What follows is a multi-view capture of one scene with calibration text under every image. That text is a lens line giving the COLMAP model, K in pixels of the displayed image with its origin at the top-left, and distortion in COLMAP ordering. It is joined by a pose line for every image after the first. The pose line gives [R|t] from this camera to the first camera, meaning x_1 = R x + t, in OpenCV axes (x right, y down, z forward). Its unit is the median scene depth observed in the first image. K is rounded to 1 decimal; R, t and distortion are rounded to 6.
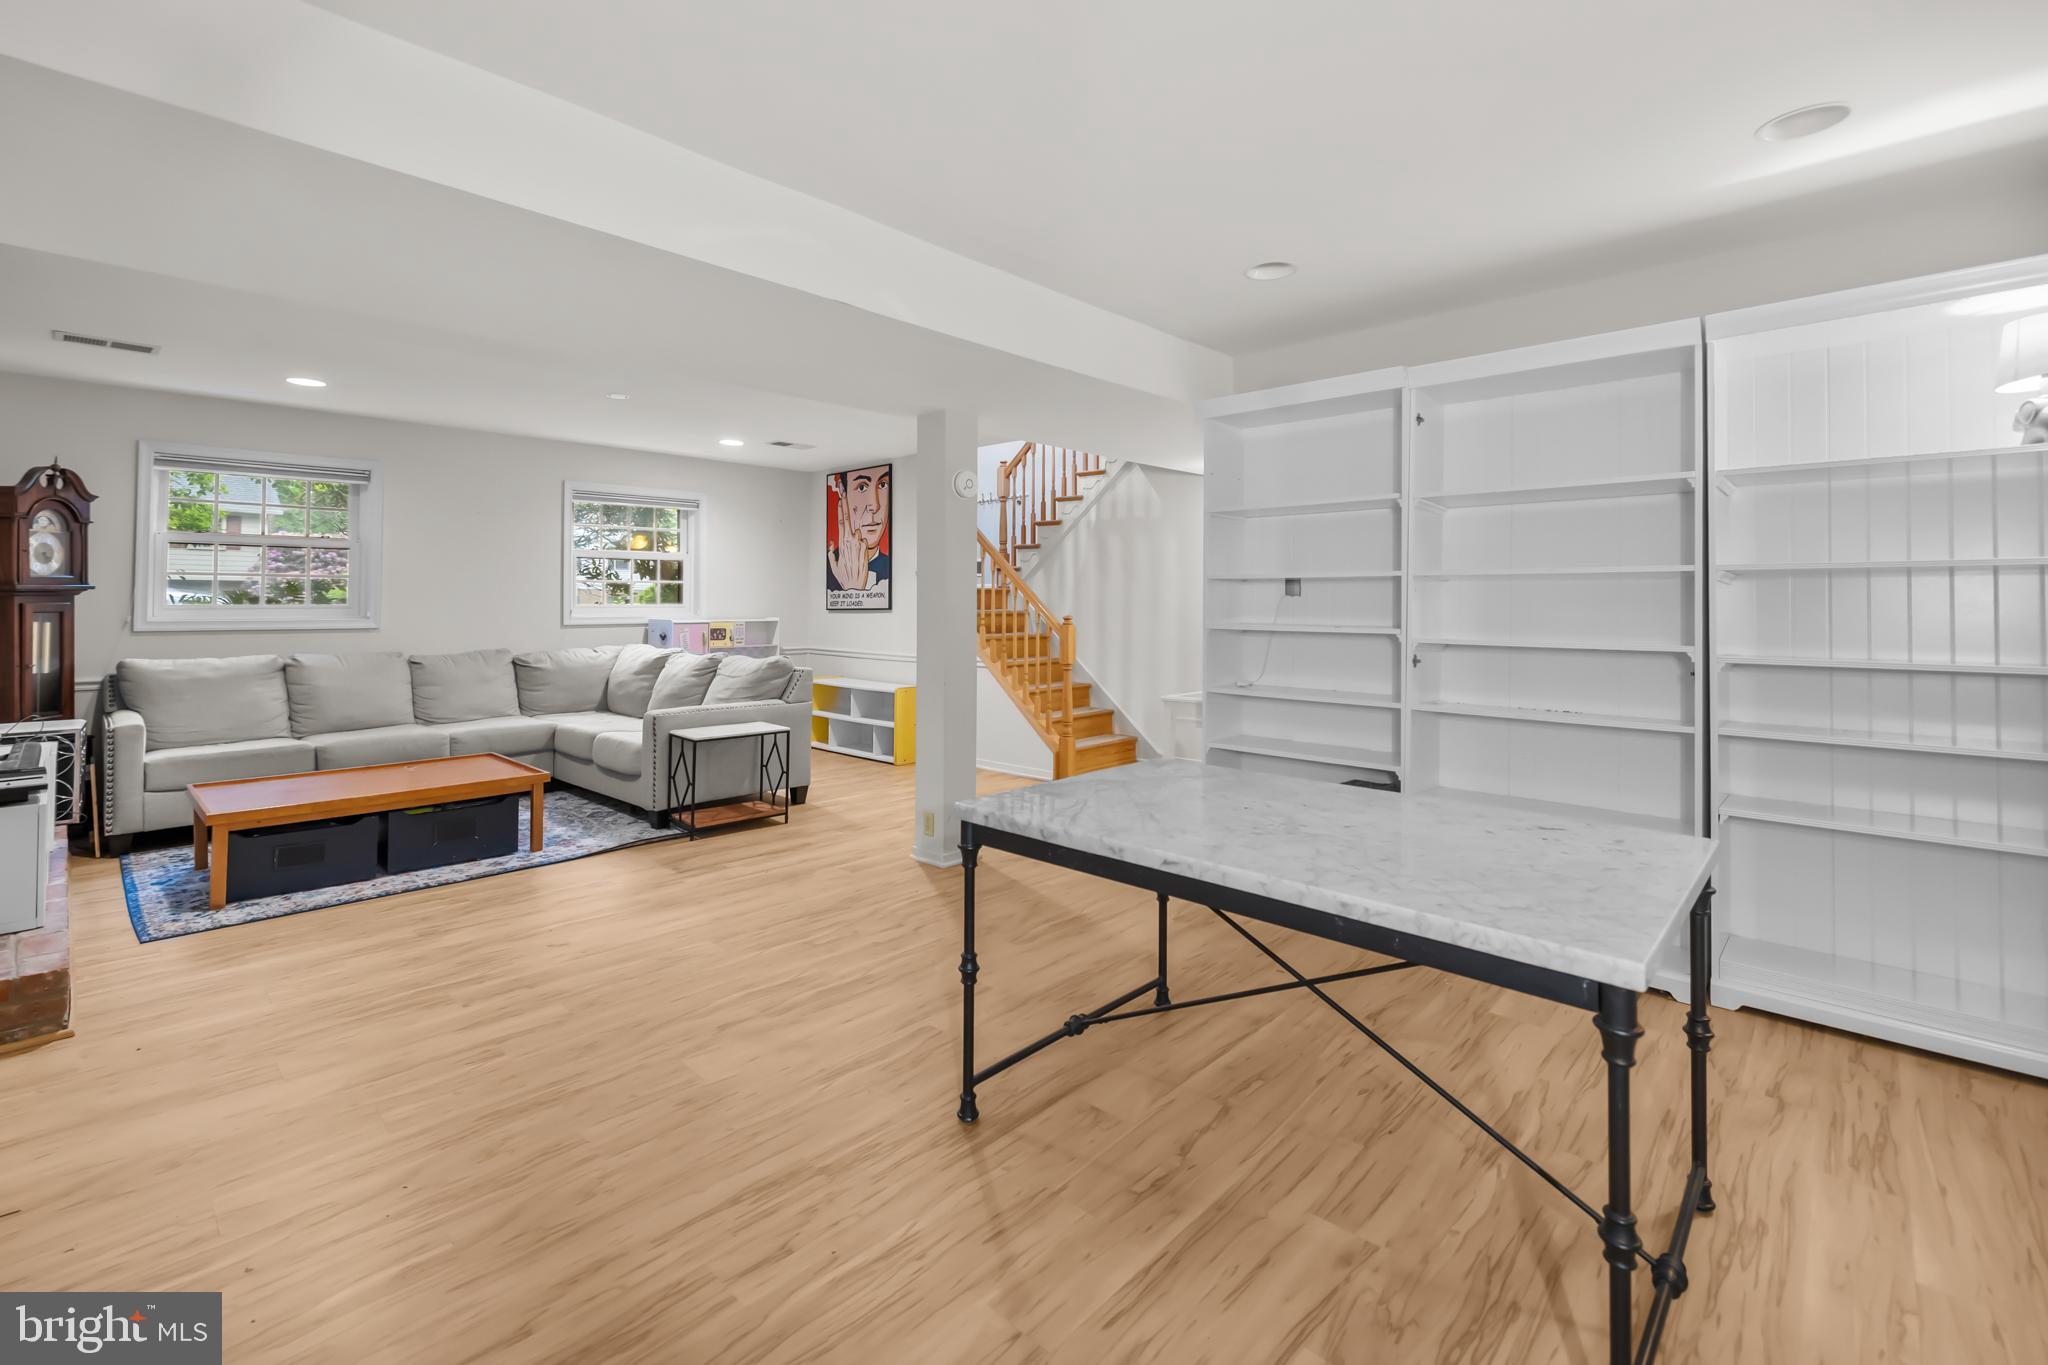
lens RADIAL K [[874.1, 0, 1022.5], [0, 874.1, 606.2], [0, 0, 1]] dist [-0.000878, 0.000829]
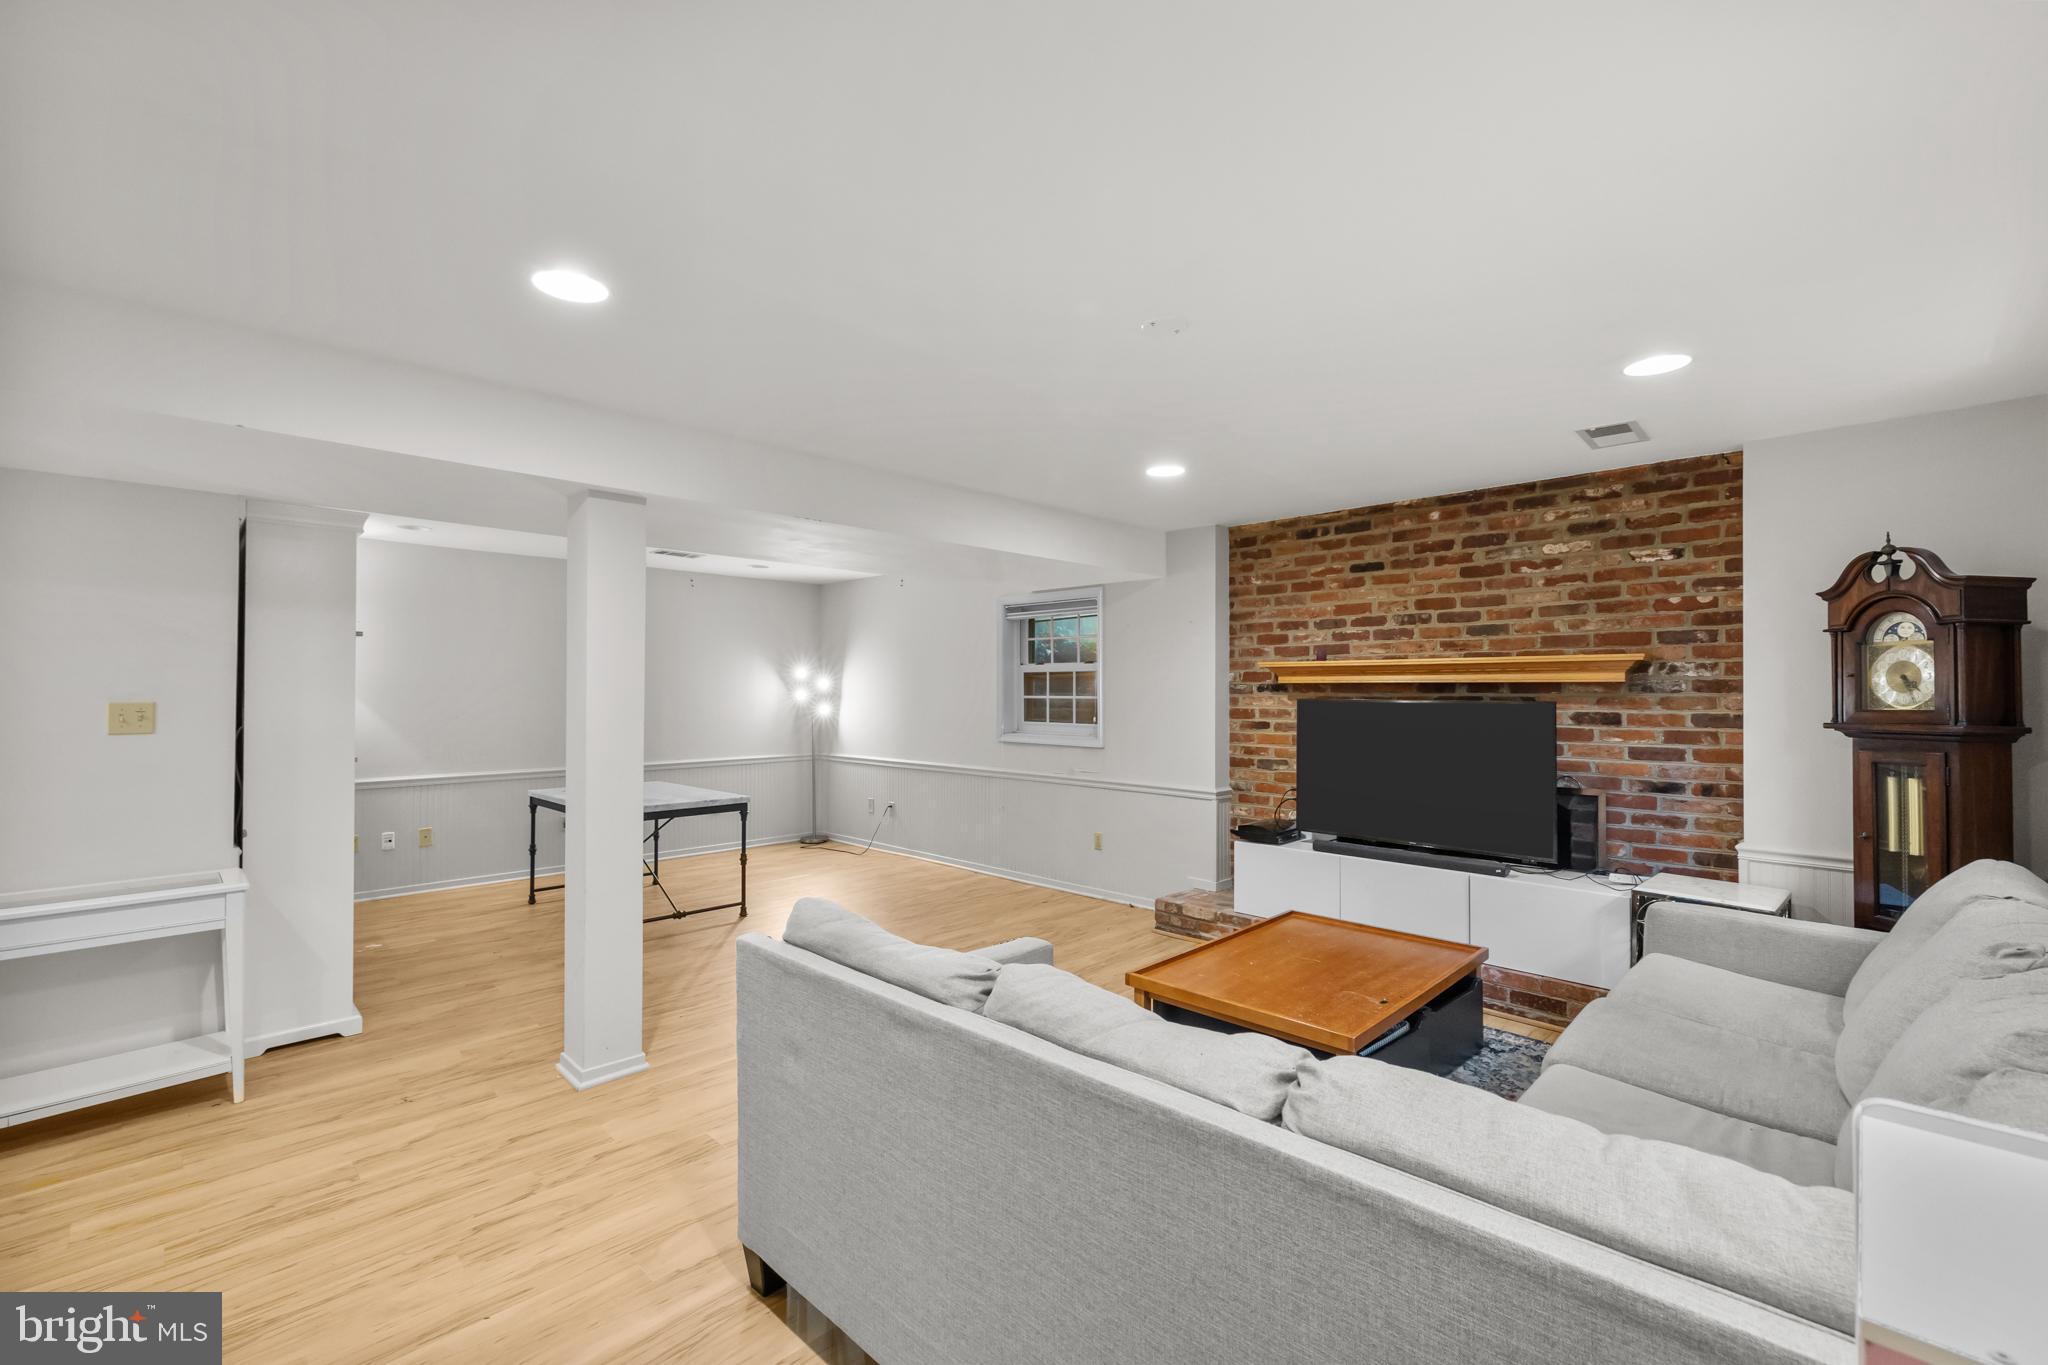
lens RADIAL K [[874.1, 0, 1013.5], [0, 874.1, 680.6], [0, 0, 1]] dist [-0.000878, 0.000829]
pose [[-0.999007, -0.004551, 0.044322, -0.275735], [-0.004765, 0.999978, -0.004708, -0.030195], [-0.044299, -0.004915, -0.999006, 1.007172]]
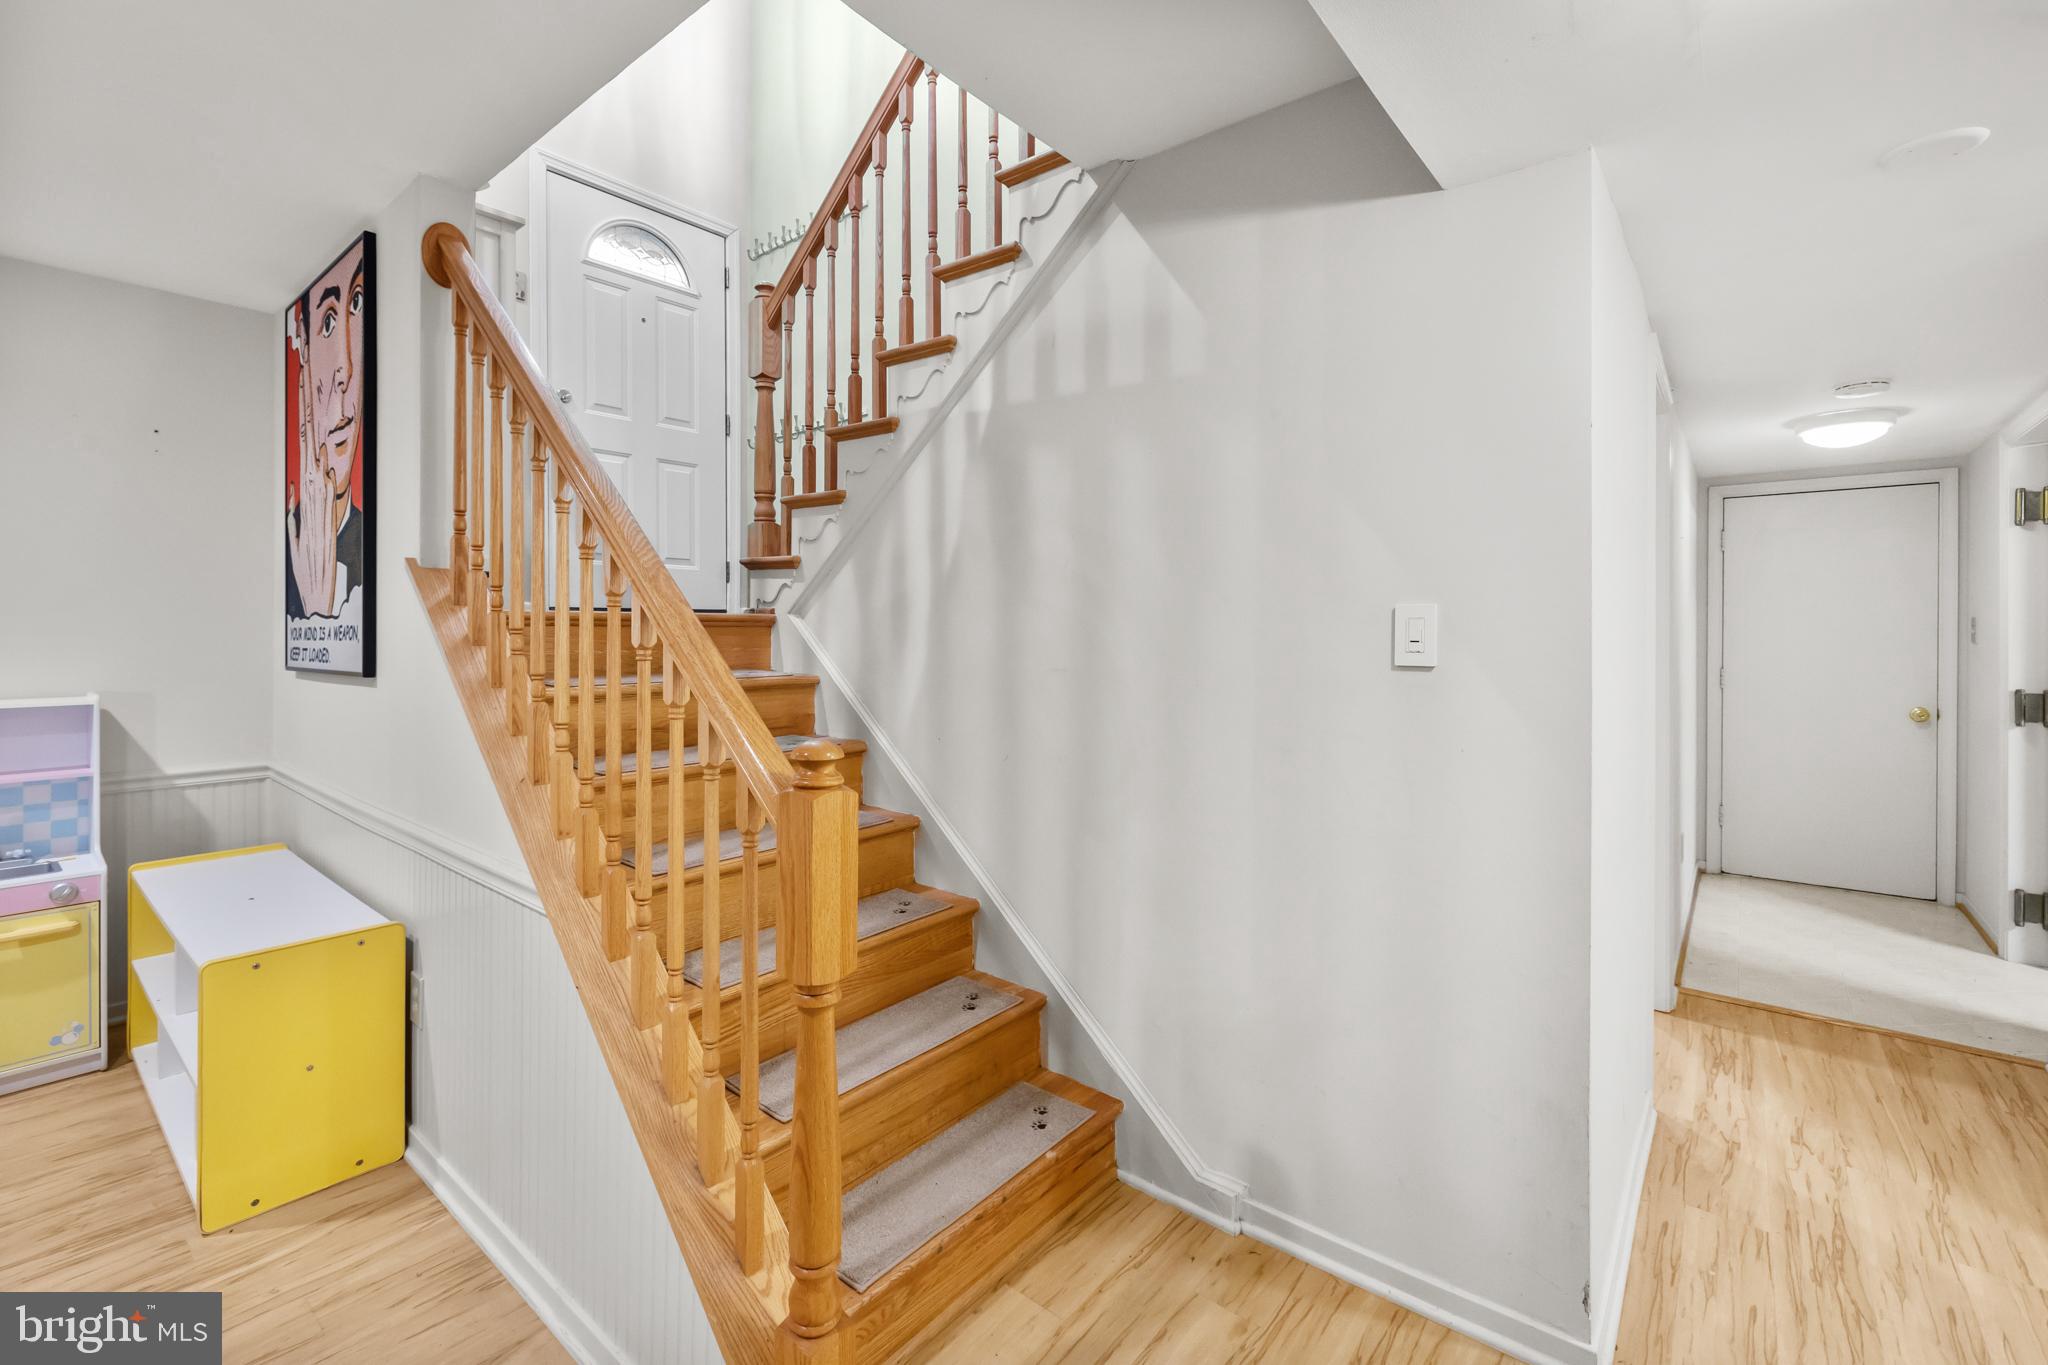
lens RADIAL K [[874.1, 0, 1032.4], [0, 874.1, 637.5], [0, 0, 1]] dist [-0.000878, 0.000829]
pose [[0.998235, 0.002110, 0.059346, 0.077504], [-0.002404, 0.999985, 0.004872, -0.013034], [-0.059335, -0.005006, 0.998226, 0.653243]]
